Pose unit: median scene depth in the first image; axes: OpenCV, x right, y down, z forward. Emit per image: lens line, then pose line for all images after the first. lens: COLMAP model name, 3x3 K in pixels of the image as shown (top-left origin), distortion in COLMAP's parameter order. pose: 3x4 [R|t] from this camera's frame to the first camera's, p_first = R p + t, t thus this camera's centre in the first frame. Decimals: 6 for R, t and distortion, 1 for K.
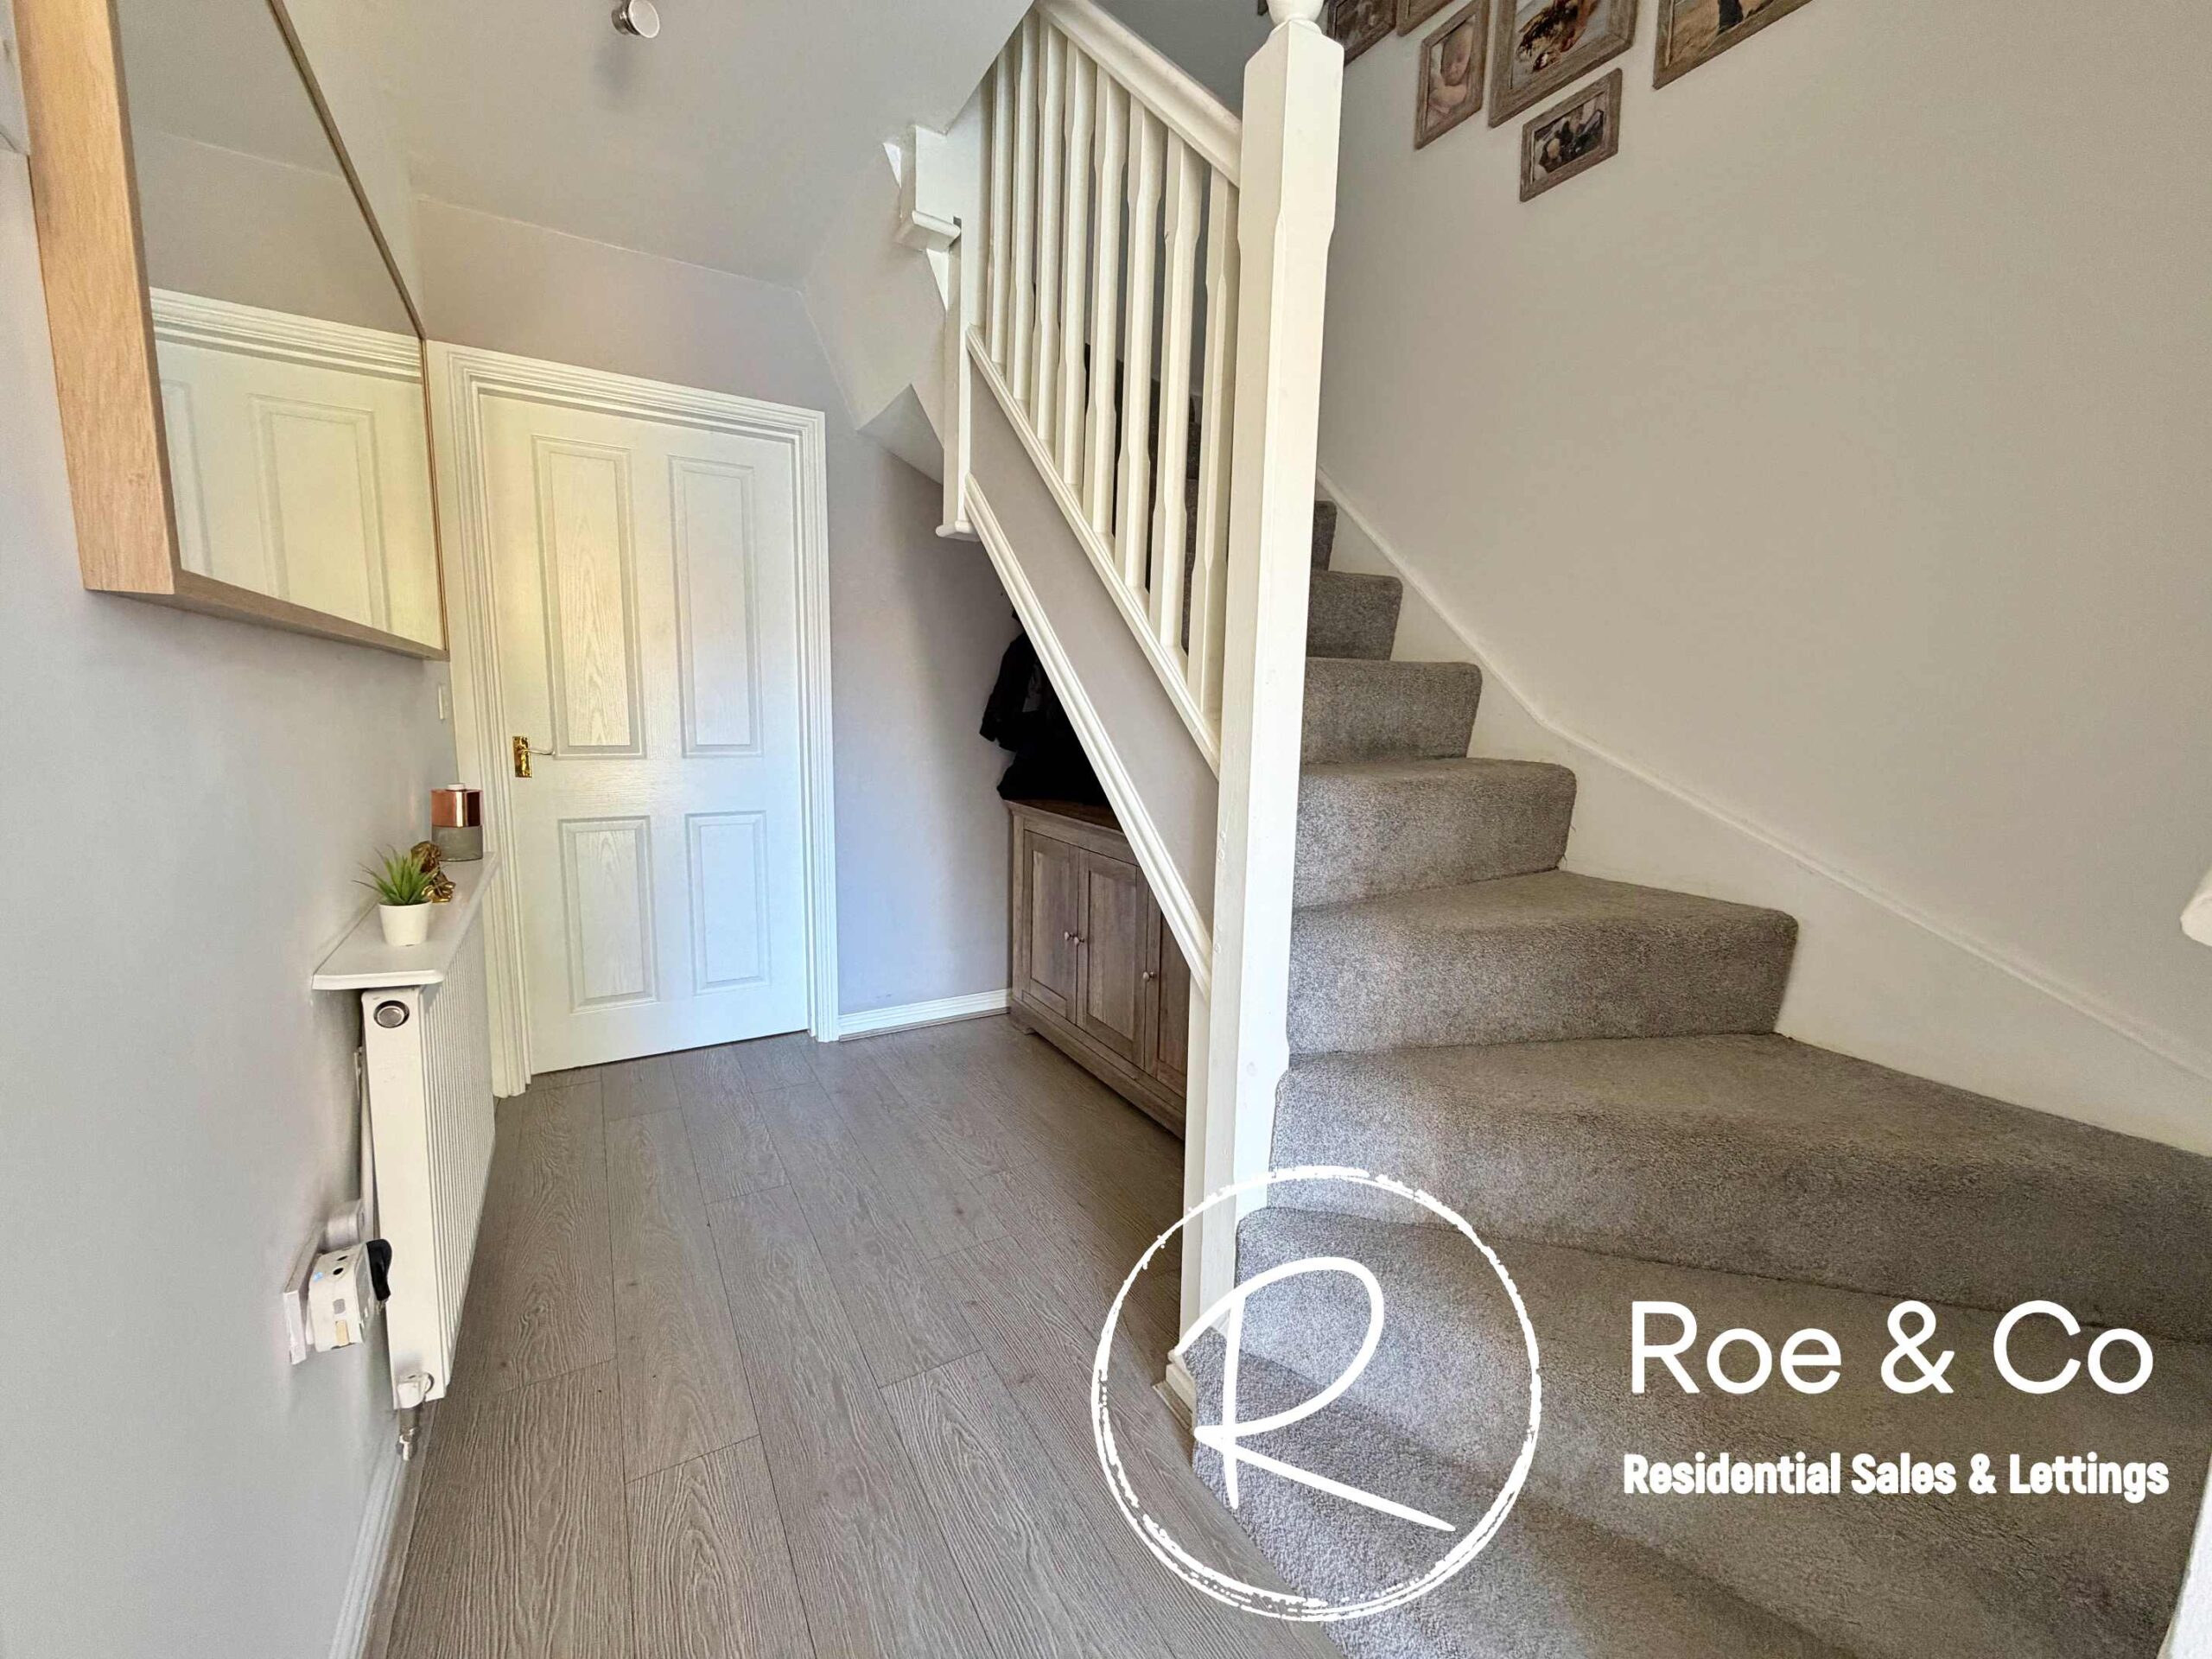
lens RADIAL K [[881.2, 0, 1098.9], [0, 881.2, 825.5], [0, 0, 1]] dist [-0.000617, -0.000202]
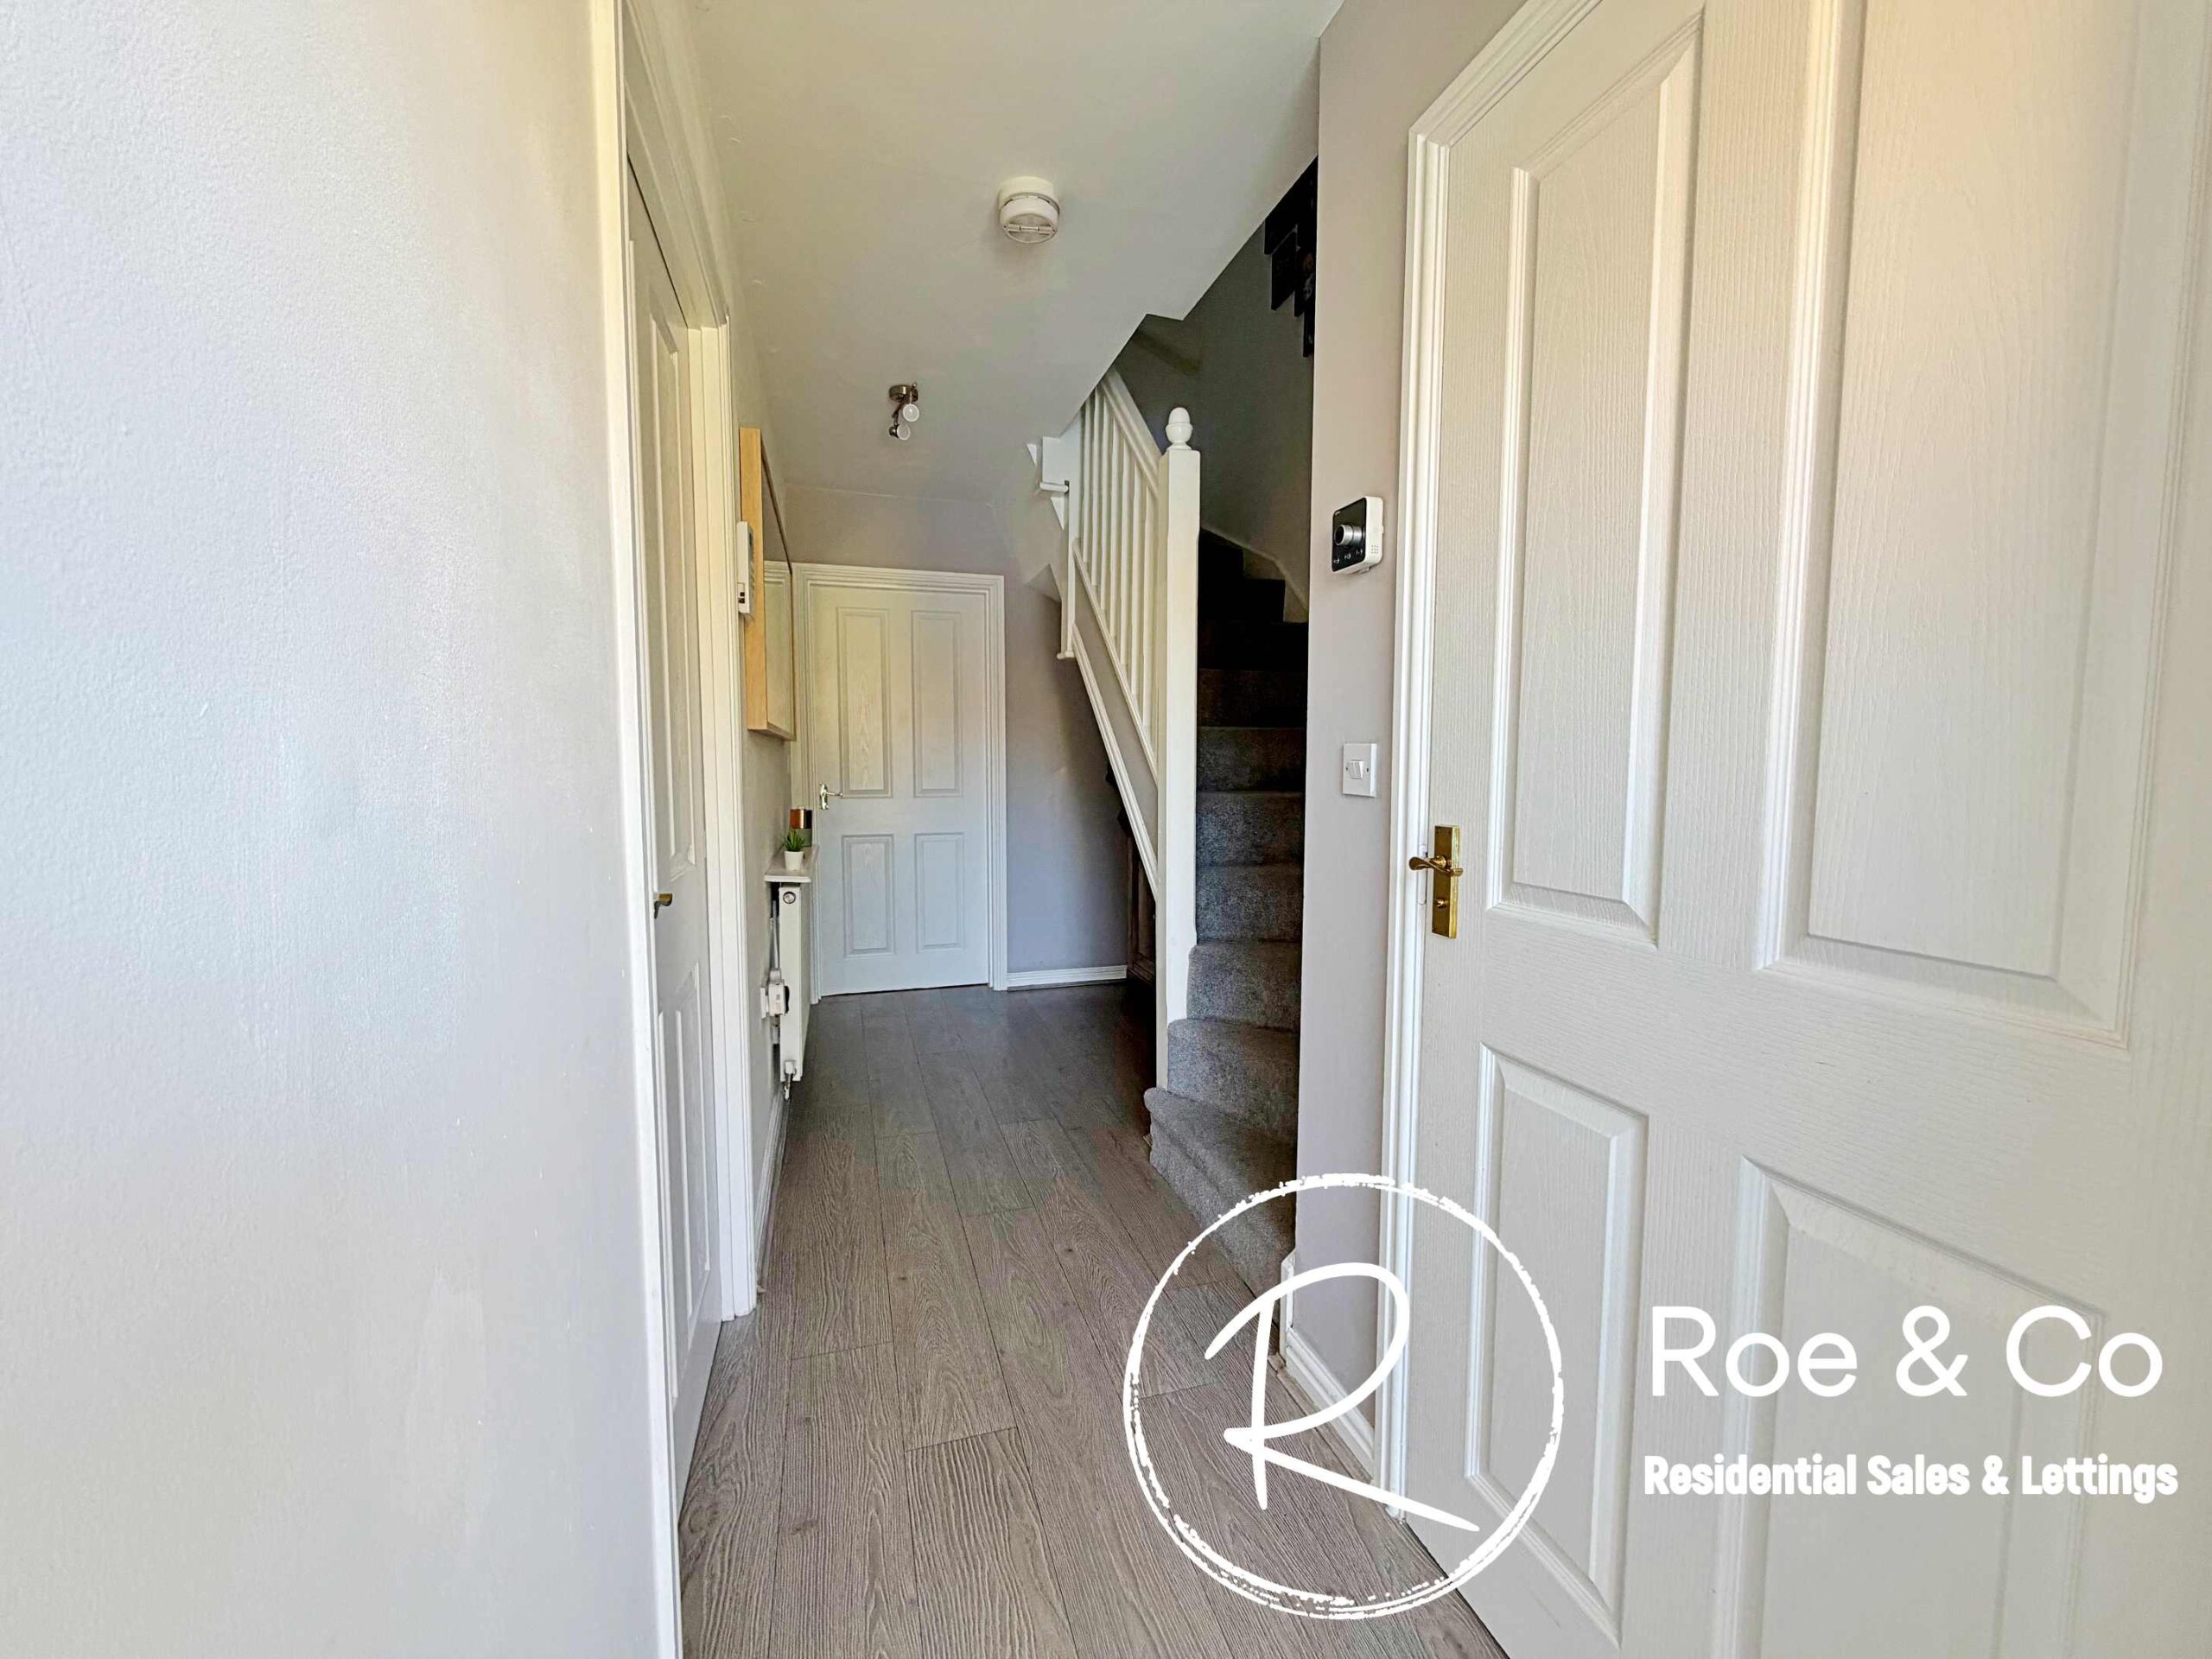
lens RADIAL K [[881.2, 0, 1104.4], [0, 881.2, 828.3], [0, 0, 1]] dist [-0.000617, -0.000202]
pose [[0.972587, -0.000439, -0.232538, 0.312428], [-0.014210, 0.998017, -0.061318, 0.096407], [0.232103, 0.062942, 0.970653, -0.618046]]
